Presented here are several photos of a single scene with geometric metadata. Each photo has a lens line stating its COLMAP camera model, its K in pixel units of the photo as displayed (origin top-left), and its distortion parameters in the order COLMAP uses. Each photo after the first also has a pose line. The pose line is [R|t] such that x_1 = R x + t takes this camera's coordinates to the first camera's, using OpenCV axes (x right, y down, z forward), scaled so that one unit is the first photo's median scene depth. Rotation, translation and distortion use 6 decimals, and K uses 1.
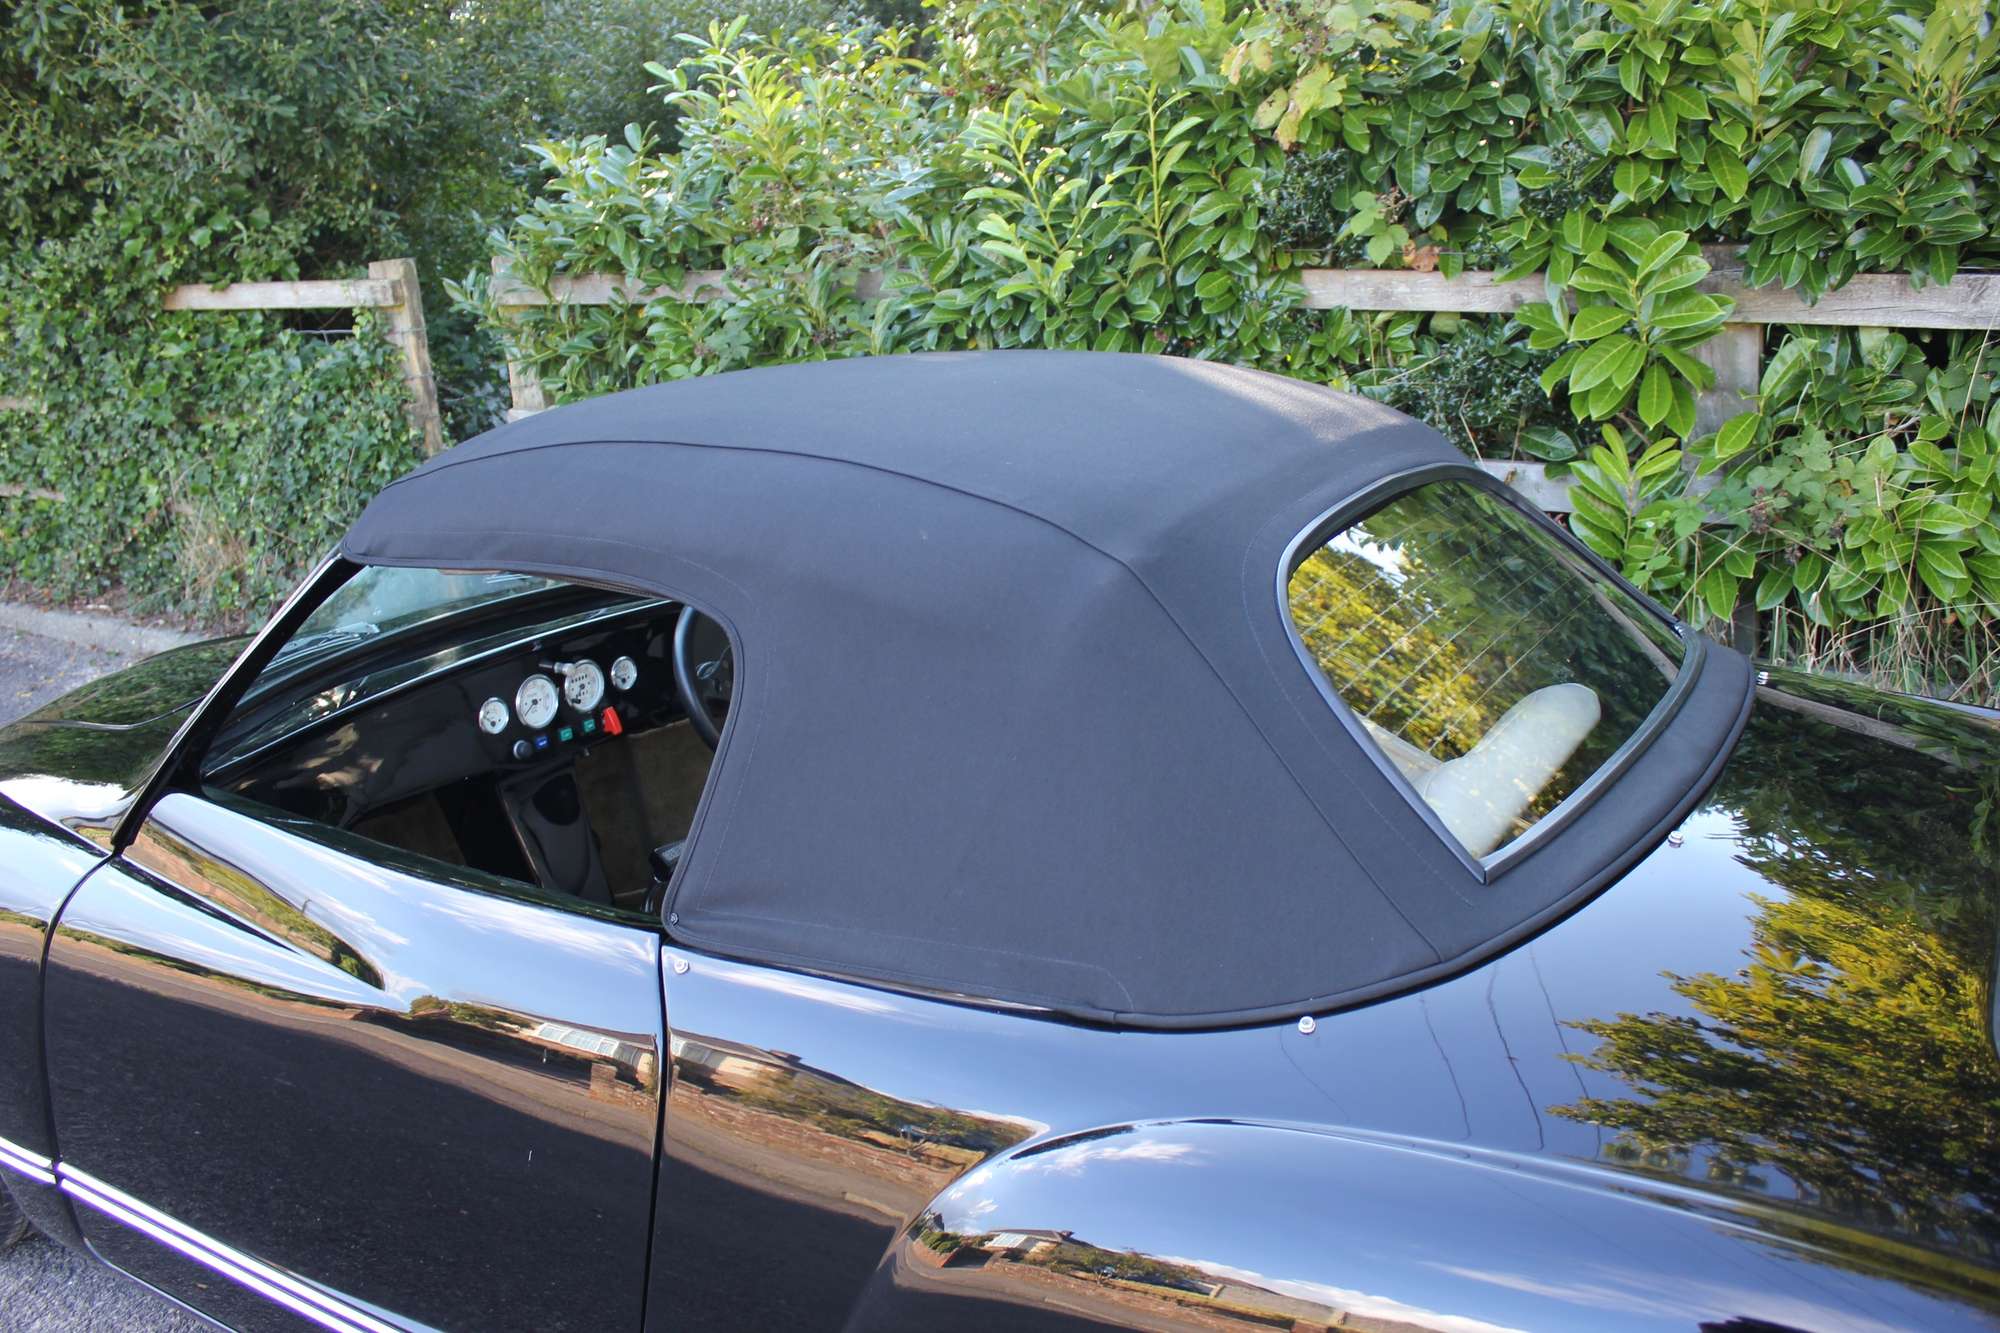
lens RADIAL K [[1651.0, 0, 1014.5], [0, 1651.0, 703.4], [0, 0, 1]] dist [-0.167368, 0.142966]
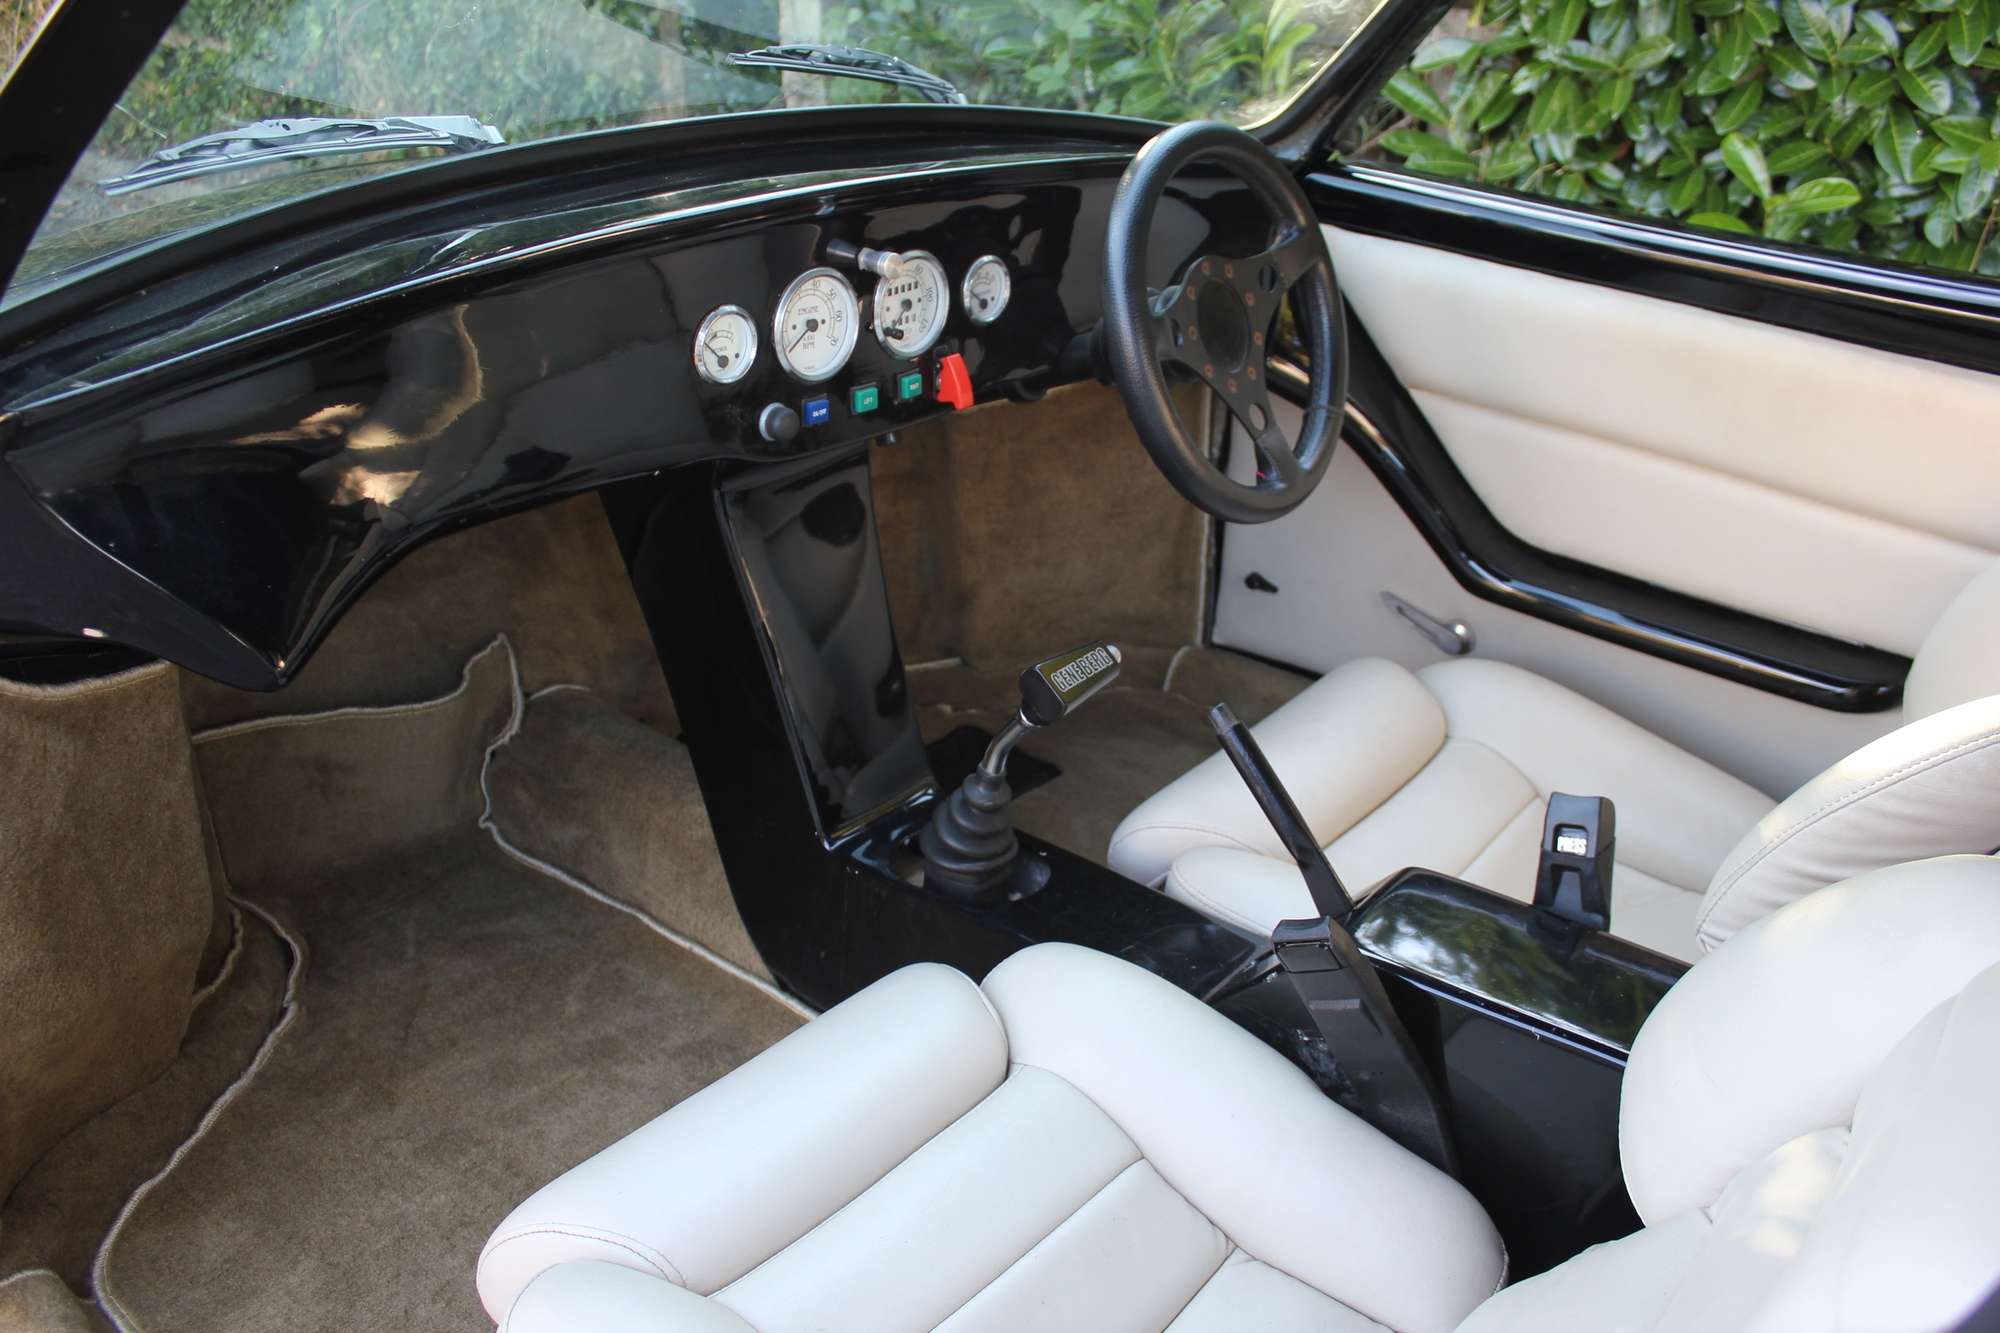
lens RADIAL K [[1651.0, 0, 995.1], [0, 1651.0, 647.8], [0, 0, 1]] dist [-0.167368, 0.142966]
pose [[0.984819, 0.127626, -0.117654, -0.117761], [-0.107875, 0.981010, 0.161192, 0.005982], [0.135992, -0.146053, 0.979885, 0.356040]]
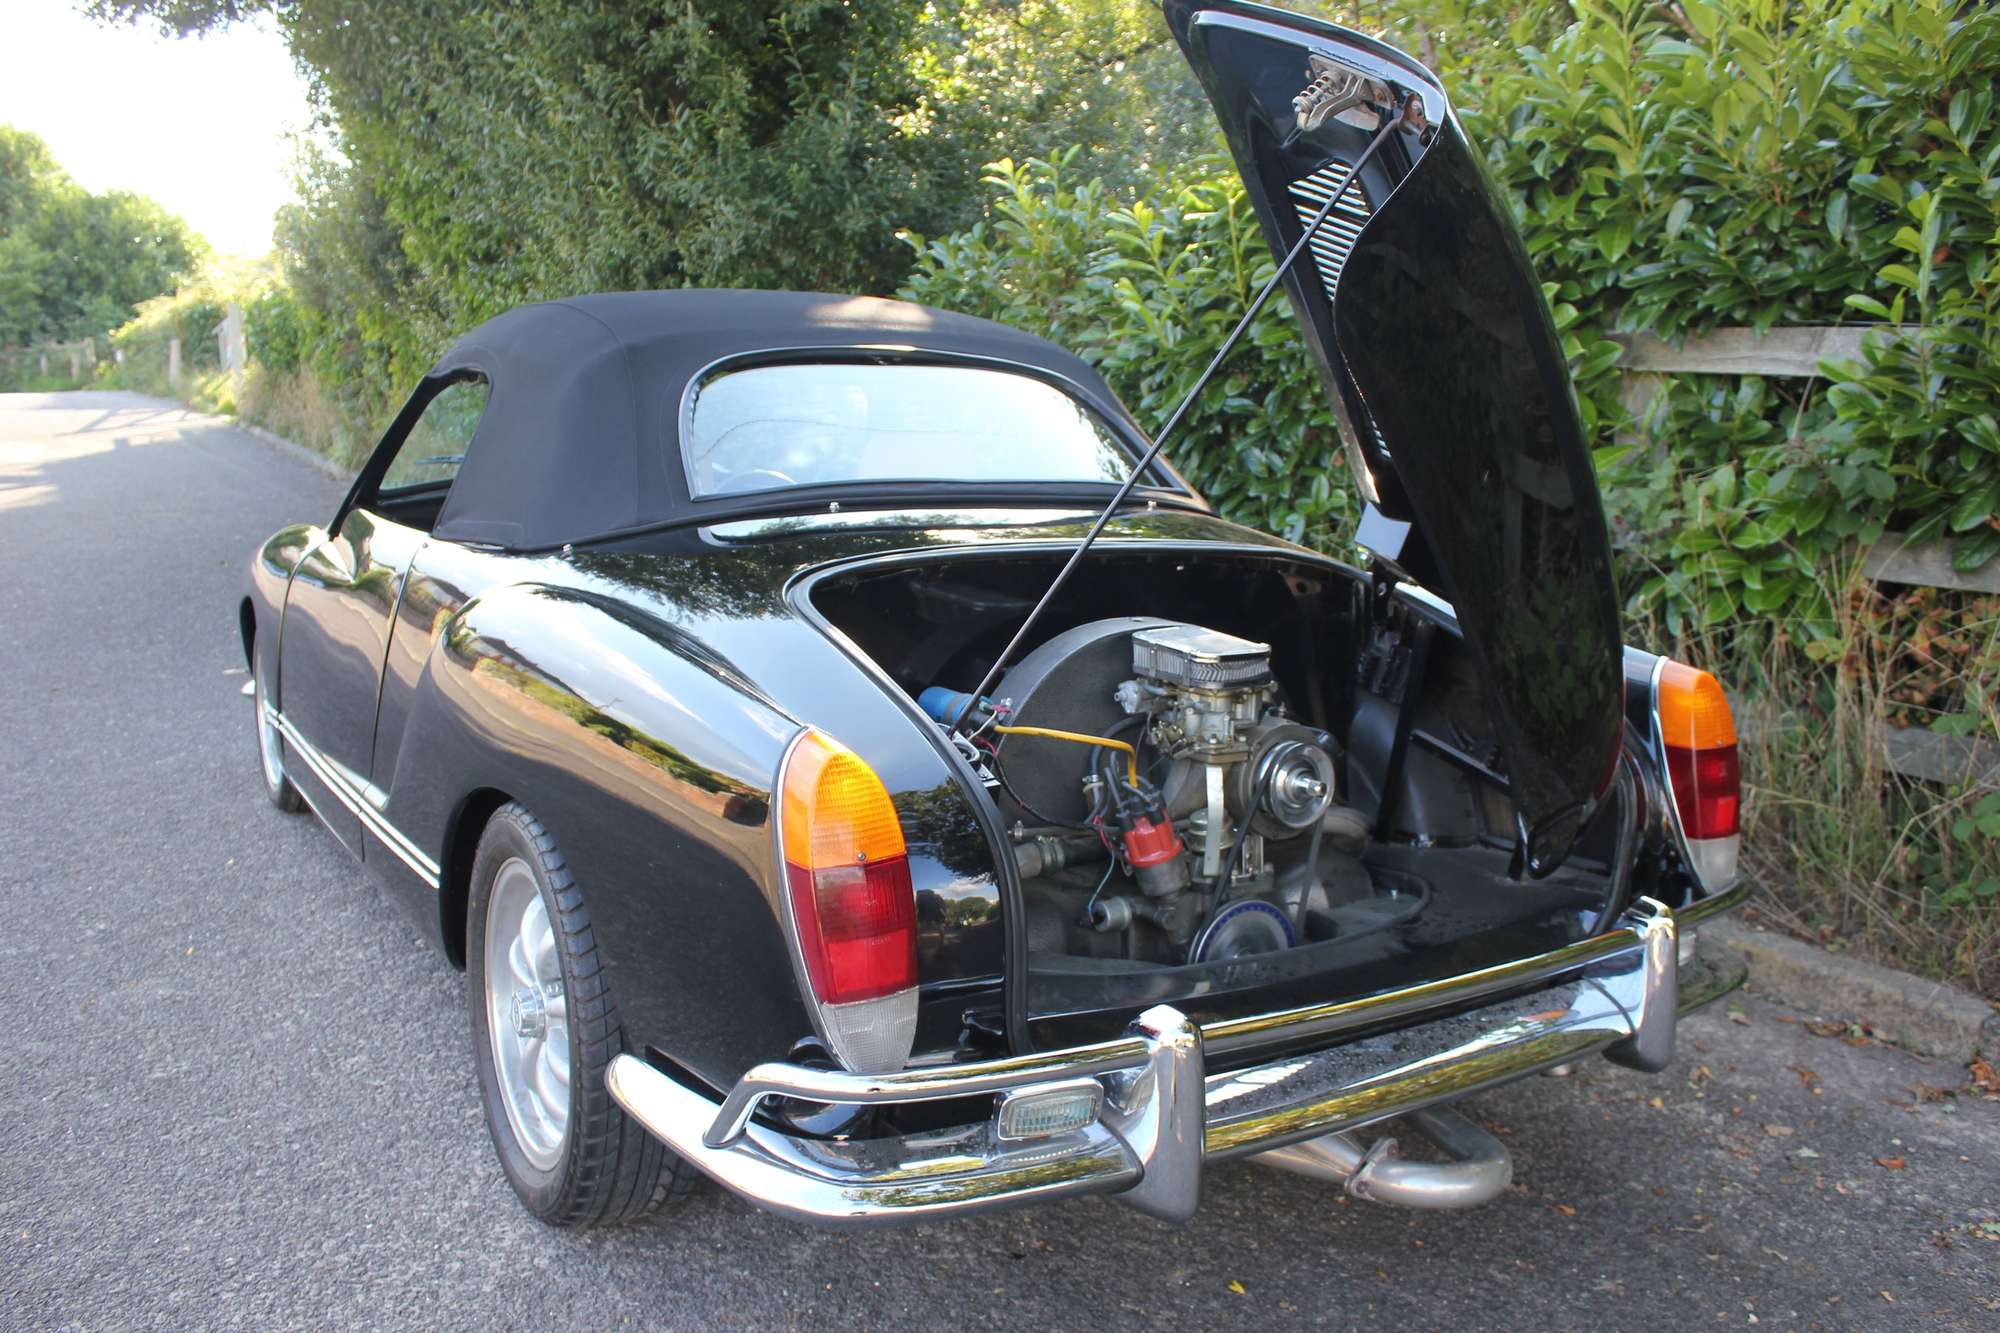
lens RADIAL K [[1651.0, 0, 1024.1], [0, 1651.0, 724.3], [0, 0, 1]] dist [-0.167368, 0.142966]
pose [[0.894376, 0.141857, -0.424226, 0.523486], [-0.184314, 0.981001, -0.060545, 0.145914], [0.407578, 0.132341, 0.903530, -0.170195]]
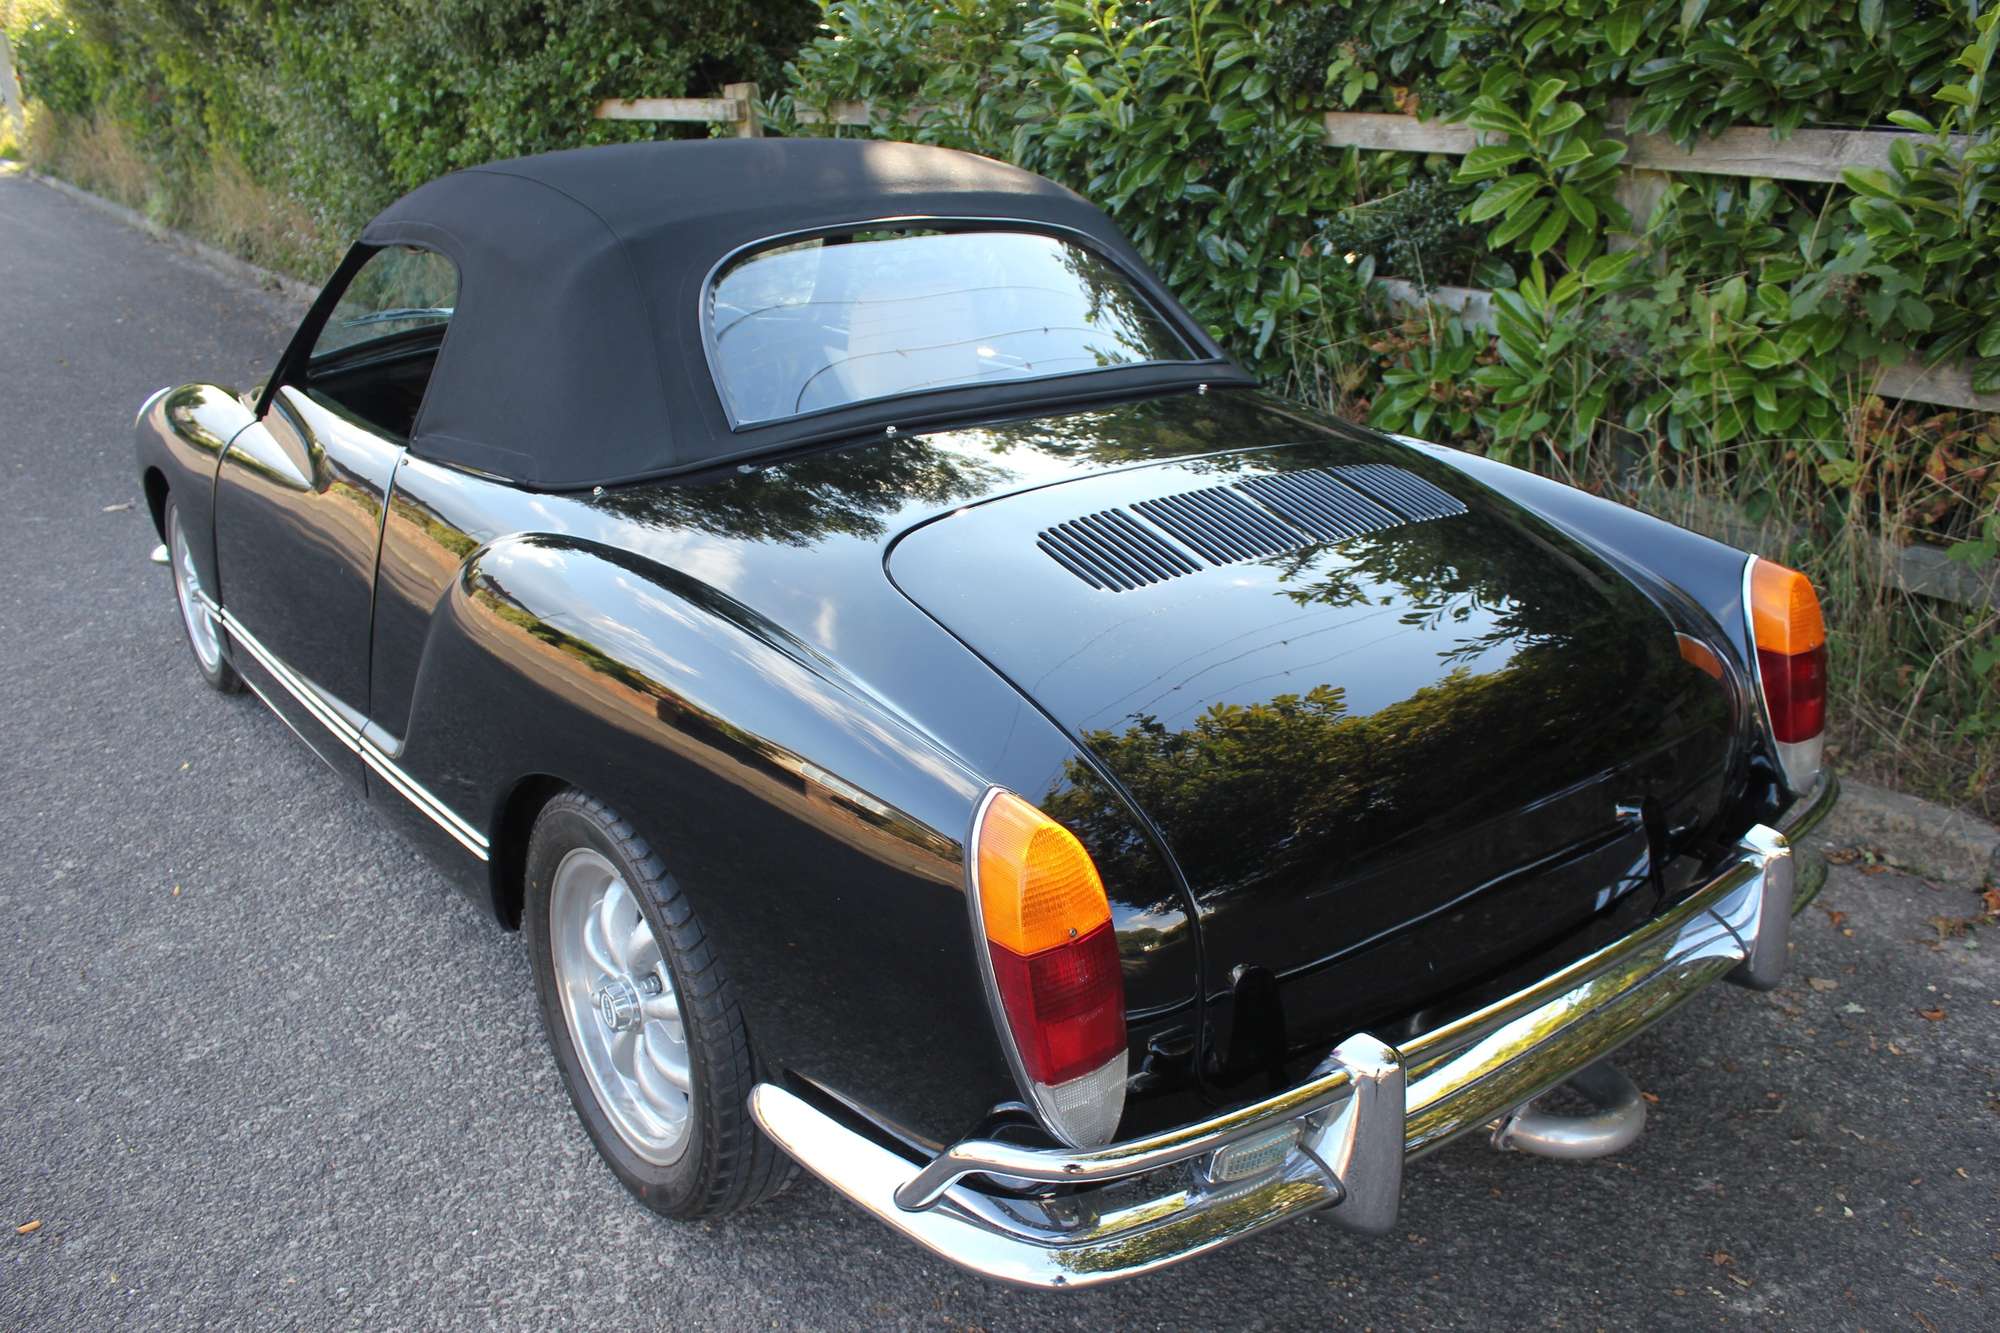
lens RADIAL K [[1651.0, 0, 1018.2], [0, 1651.0, 717.0], [0, 0, 1]] dist [-0.167368, 0.142966]
pose [[0.933920, 0.158516, -0.320416, 0.415845], [-0.131756, 0.985845, 0.103687, 0.068356], [0.332316, -0.054619, 0.941585, -0.176262]]
